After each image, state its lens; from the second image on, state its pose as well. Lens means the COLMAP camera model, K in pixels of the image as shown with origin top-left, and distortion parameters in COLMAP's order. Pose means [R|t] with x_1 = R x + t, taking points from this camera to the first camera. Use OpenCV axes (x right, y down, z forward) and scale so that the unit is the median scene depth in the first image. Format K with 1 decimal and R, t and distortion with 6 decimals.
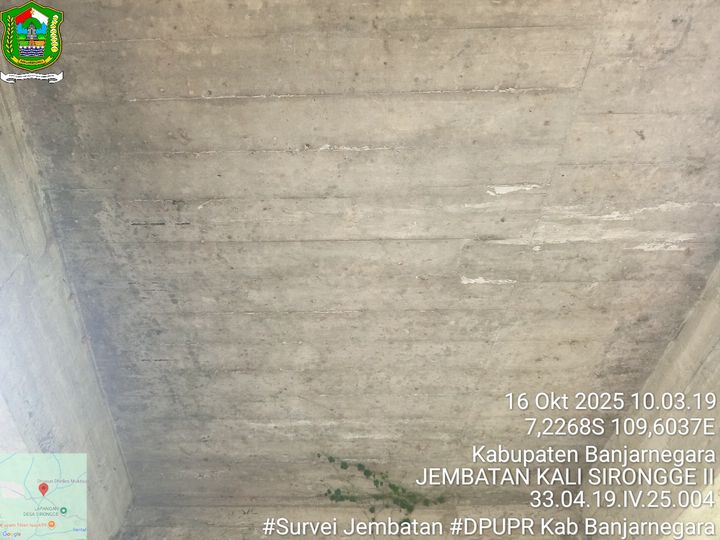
lens RADIAL K [[554.2, 0, 360.0], [0, 554.2, 270.0], [0, 0, 1]] dist [0.101748, -0.216138]
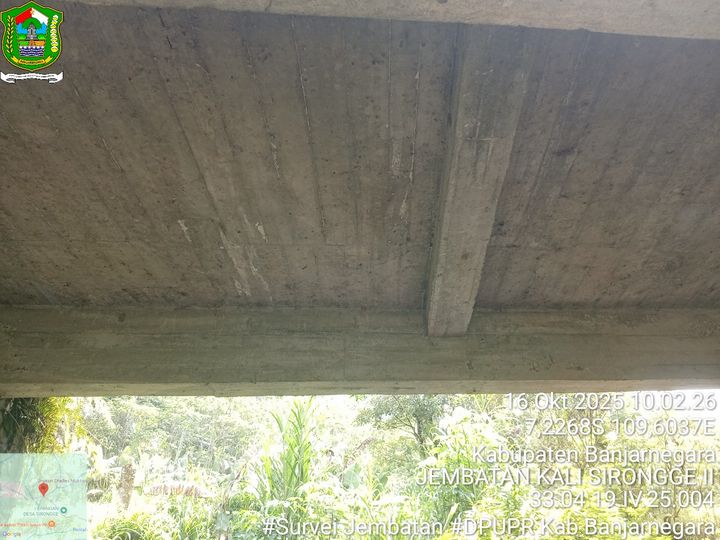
lens RADIAL K [[554.2, 0, 360.0], [0, 554.2, 270.0], [0, 0, 1]] dist [0.101748, -0.216138]
pose [[-0.003782, 0.518985, 0.854775, -0.994172], [-0.757079, 0.556957, -0.341511, 0.238494], [-0.653312, -0.648424, 0.390806, 0.110481]]
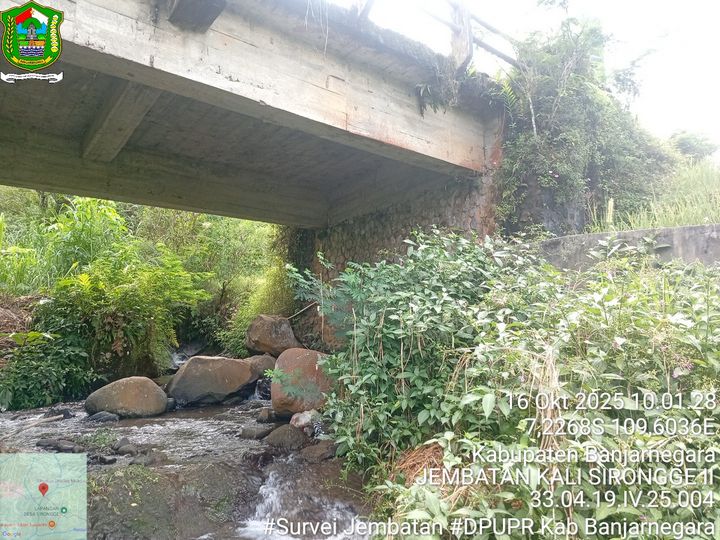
lens RADIAL K [[554.2, 0, 360.0], [0, 554.2, 270.0], [0, 0, 1]] dist [0.101748, -0.216138]
pose [[-0.618046, 0.092342, 0.780700, -2.170372], [-0.606064, 0.576537, -0.547988, 0.524829], [-0.500705, -0.811836, -0.300361, 0.254299]]
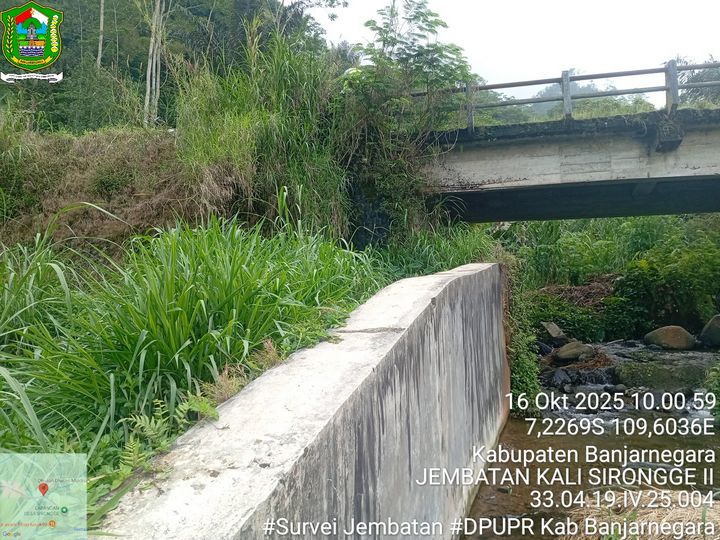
lens RADIAL K [[554.2, 0, 360.0], [0, 554.2, 270.0], [0, 0, 1]] dist [0.101748, -0.216138]
pose [[0.303888, 0.032263, 0.952161, -4.254313], [-0.731734, 0.647919, 0.211583, 0.584113], [-0.610097, -0.761026, 0.220503, 0.433645]]
